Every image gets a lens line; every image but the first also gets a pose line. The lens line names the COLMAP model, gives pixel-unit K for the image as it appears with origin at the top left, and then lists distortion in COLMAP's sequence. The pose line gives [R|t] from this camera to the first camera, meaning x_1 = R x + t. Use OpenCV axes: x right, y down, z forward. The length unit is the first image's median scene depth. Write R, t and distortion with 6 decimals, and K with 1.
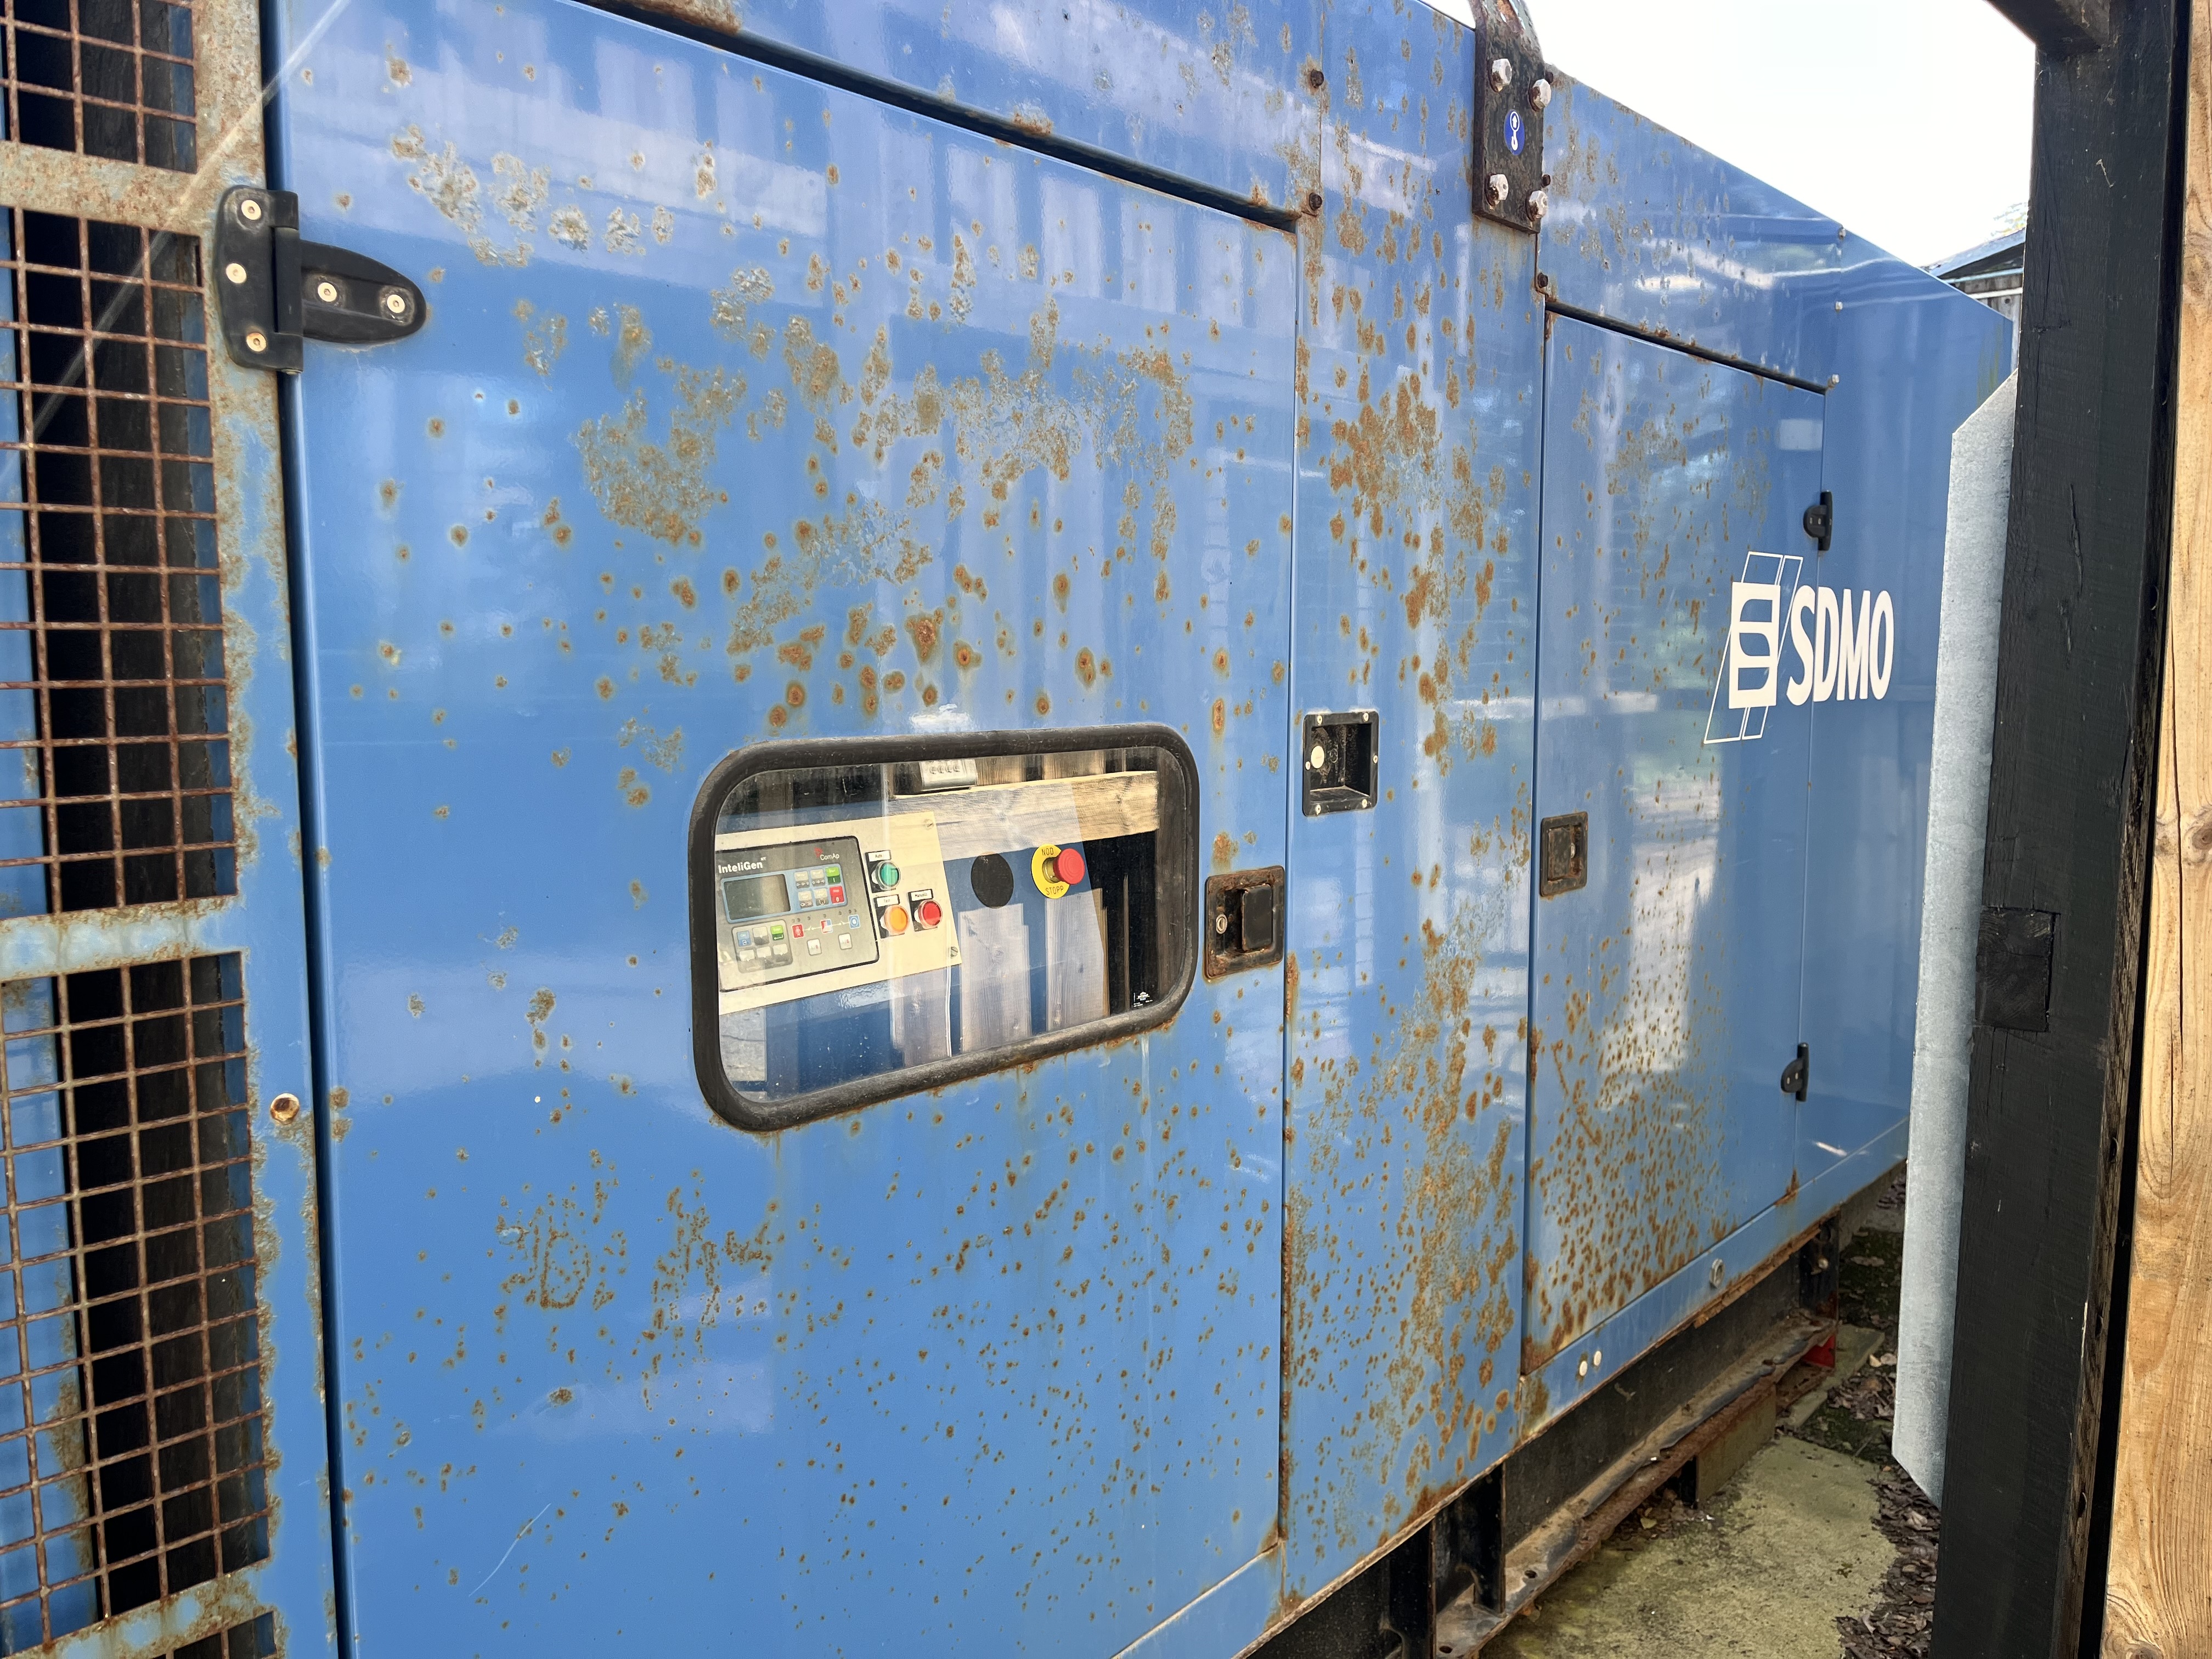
lens RADIAL K [[1687.7, 0, 1104.9], [0, 1687.7, 818.6], [0, 0, 1]] dist [0.066457, -0.096880]
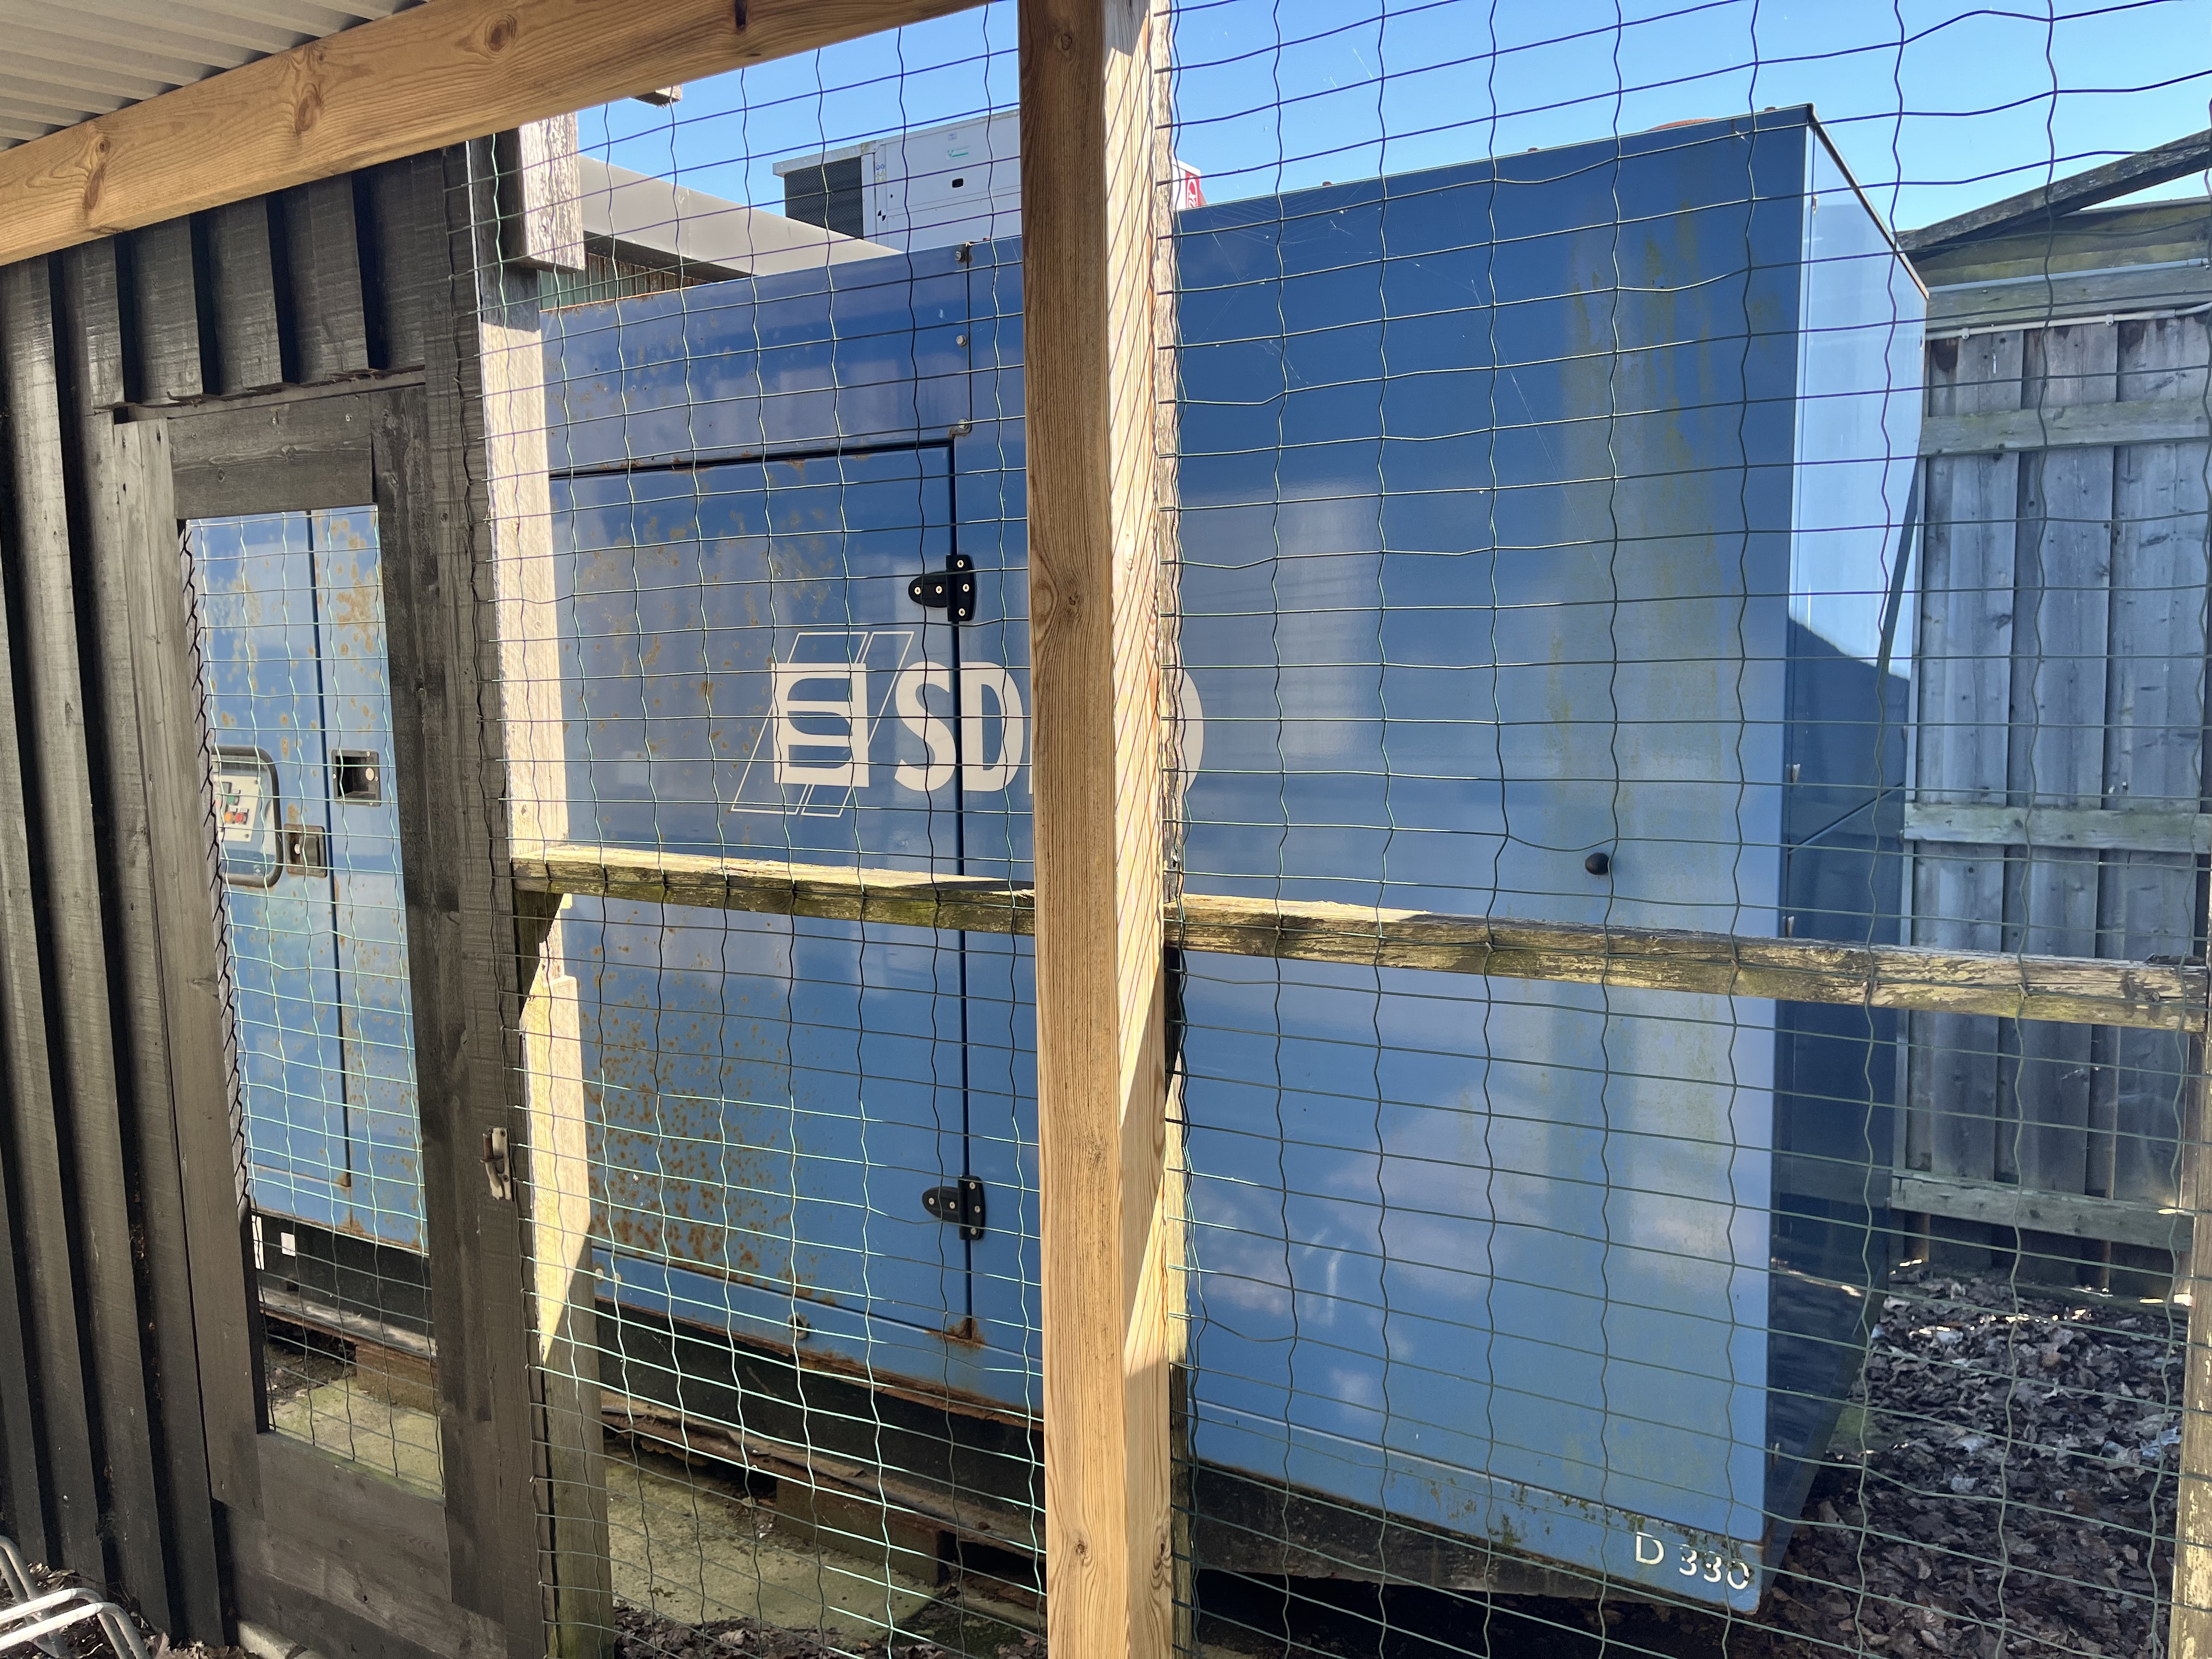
lens RADIAL K [[1687.7, 0, 1103.6], [0, 1687.7, 809.0], [0, 0, 1]] dist [0.066457, -0.096880]
pose [[0.173253, 0.105459, -0.979215, 2.399367], [-0.084591, 0.992170, 0.091887, -0.272433], [0.981238, 0.066913, 0.180817, 1.703708]]
